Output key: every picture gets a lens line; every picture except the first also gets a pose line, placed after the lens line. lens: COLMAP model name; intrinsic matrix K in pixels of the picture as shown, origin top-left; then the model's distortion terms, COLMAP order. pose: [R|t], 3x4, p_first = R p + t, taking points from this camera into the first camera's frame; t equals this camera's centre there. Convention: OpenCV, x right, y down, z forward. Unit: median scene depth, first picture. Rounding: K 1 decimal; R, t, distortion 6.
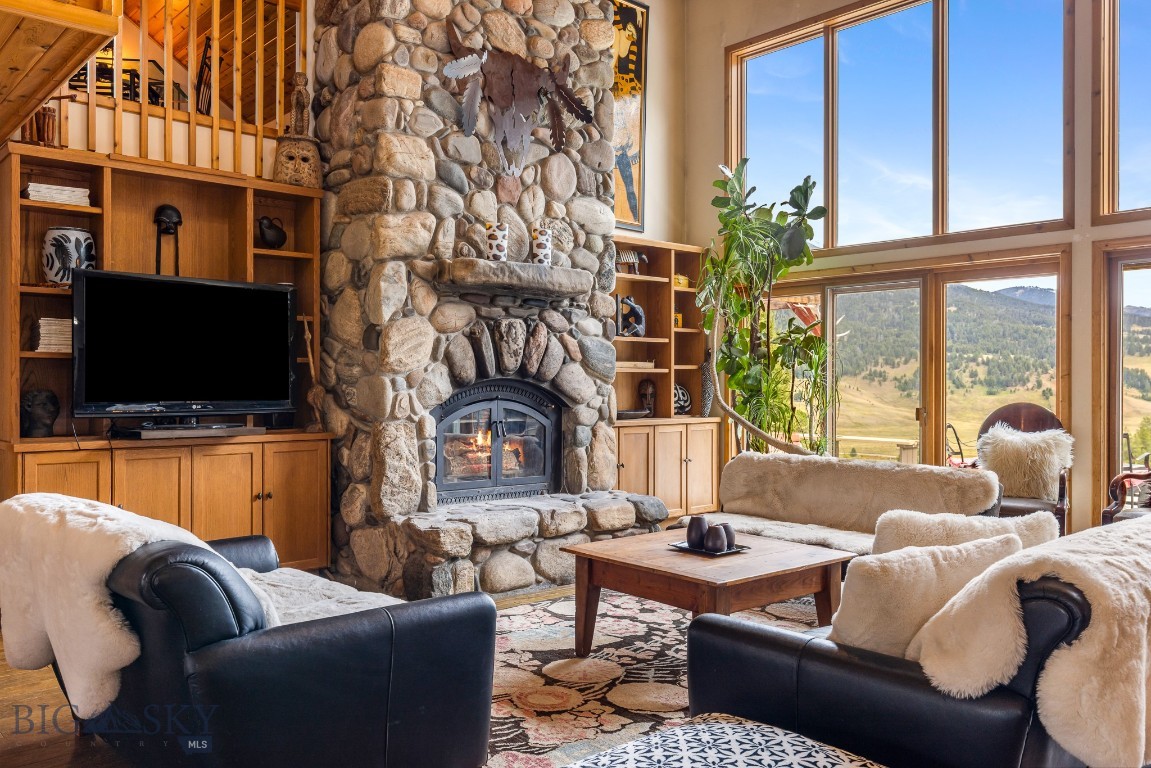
lens RADIAL K [[912.3, 0, 575.7], [0, 912.3, 385.6], [0, 0, 1]] dist [0.004912, -0.009729]
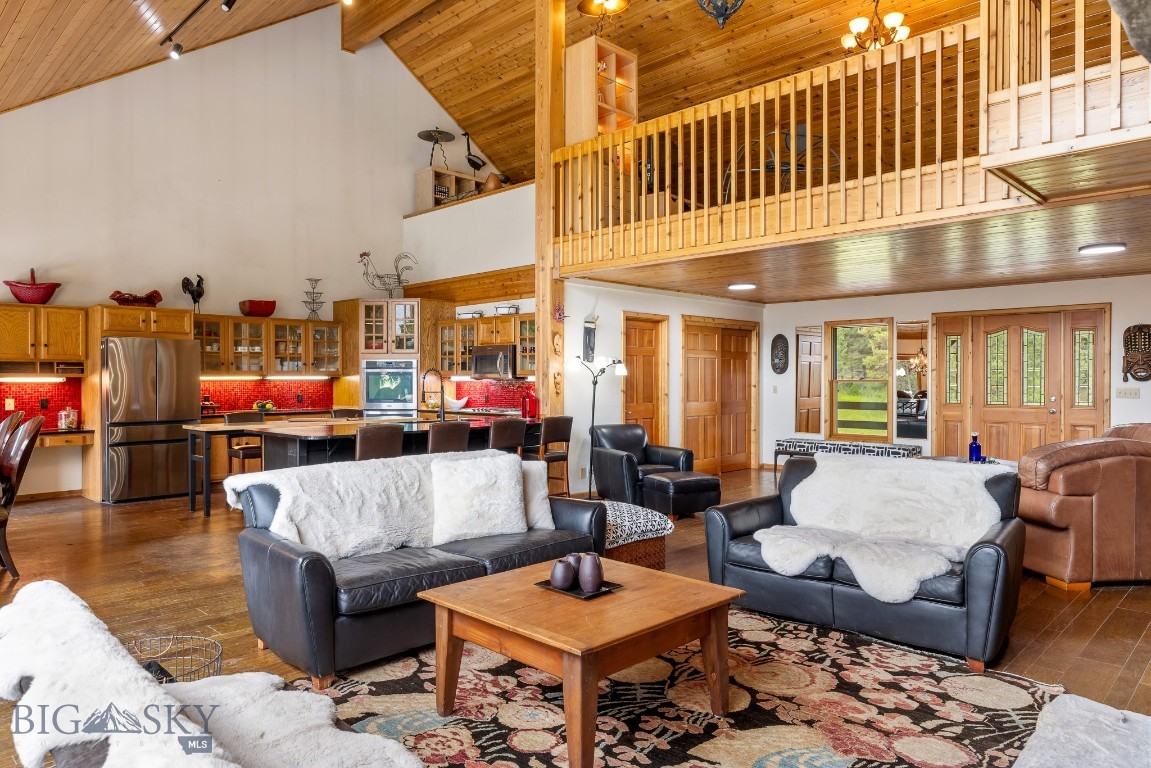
lens RADIAL K [[740.0, 0, 576.1], [0, 740.0, 383.8], [0, 0, 1]] dist [0.006053, 0.001099]
pose [[-0.997492, 0.000252, -0.070775, 0.144273], [-0.000481, 0.999946, 0.010343, -0.022527], [0.070773, 0.010352, -0.997439, 1.243245]]
